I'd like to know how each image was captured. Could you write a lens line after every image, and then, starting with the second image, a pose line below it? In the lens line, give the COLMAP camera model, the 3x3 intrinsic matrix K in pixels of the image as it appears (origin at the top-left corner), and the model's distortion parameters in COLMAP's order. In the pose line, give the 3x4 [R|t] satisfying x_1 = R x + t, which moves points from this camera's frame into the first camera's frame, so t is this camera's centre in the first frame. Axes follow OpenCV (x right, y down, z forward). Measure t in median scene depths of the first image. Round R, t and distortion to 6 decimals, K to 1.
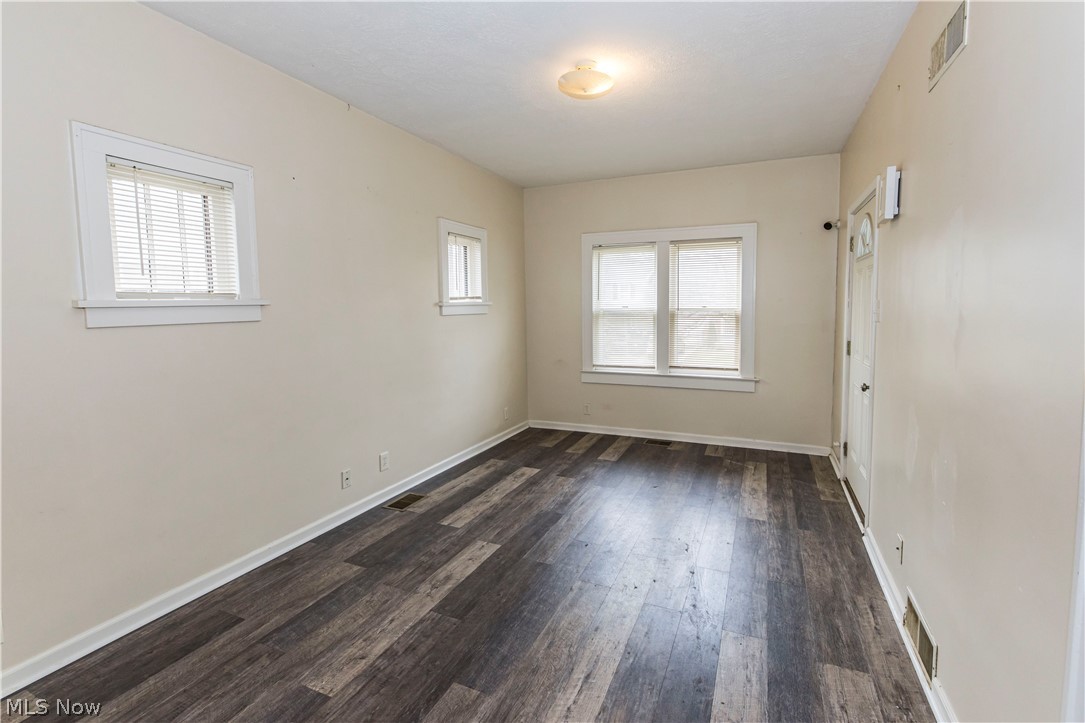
lens RADIAL K [[488.7, 0, 541.2], [0, 488.7, 353.1], [0, 0, 1]] dist [-0.002898, 0.005390]
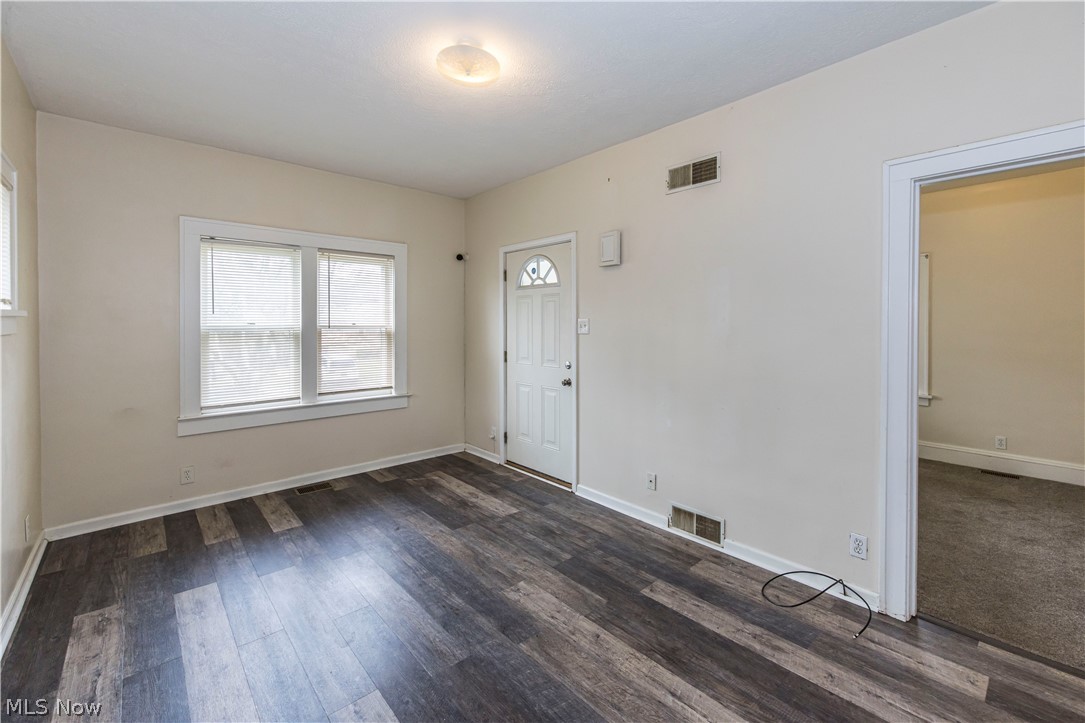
lens RADIAL K [[471.9, 0, 549.8], [0, 471.9, 333.6], [0, 0, 1]] dist [-0.001775, 0.001113]
pose [[0.393466, -0.011226, 0.919271, -0.458387], [0.087020, 0.995891, -0.025085, -0.029242], [-0.915211, 0.089864, 0.392826, 0.418842]]
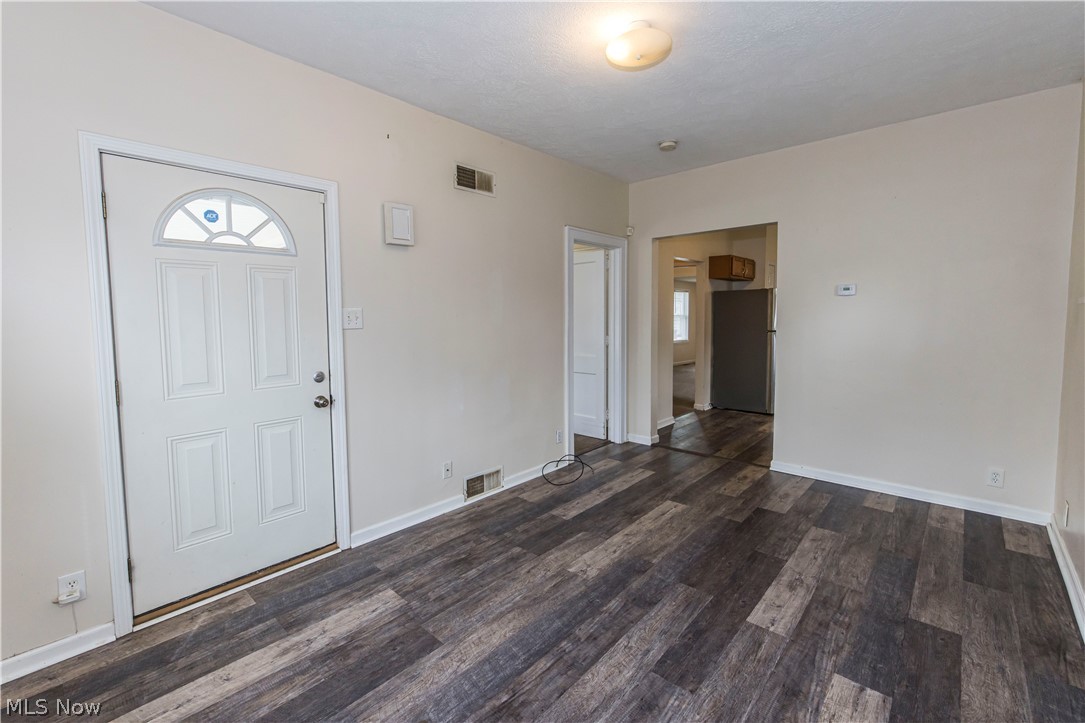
lens RADIAL K [[471.9, 0, 548.5], [0, 471.9, 352.4], [0, 0, 1]] dist [-0.001775, 0.001113]
pose [[-0.960809, -0.006587, 0.277134, 0.011105], [0.044197, 0.983290, 0.176602, -0.131962], [-0.273666, 0.181929, -0.944462, 1.402754]]
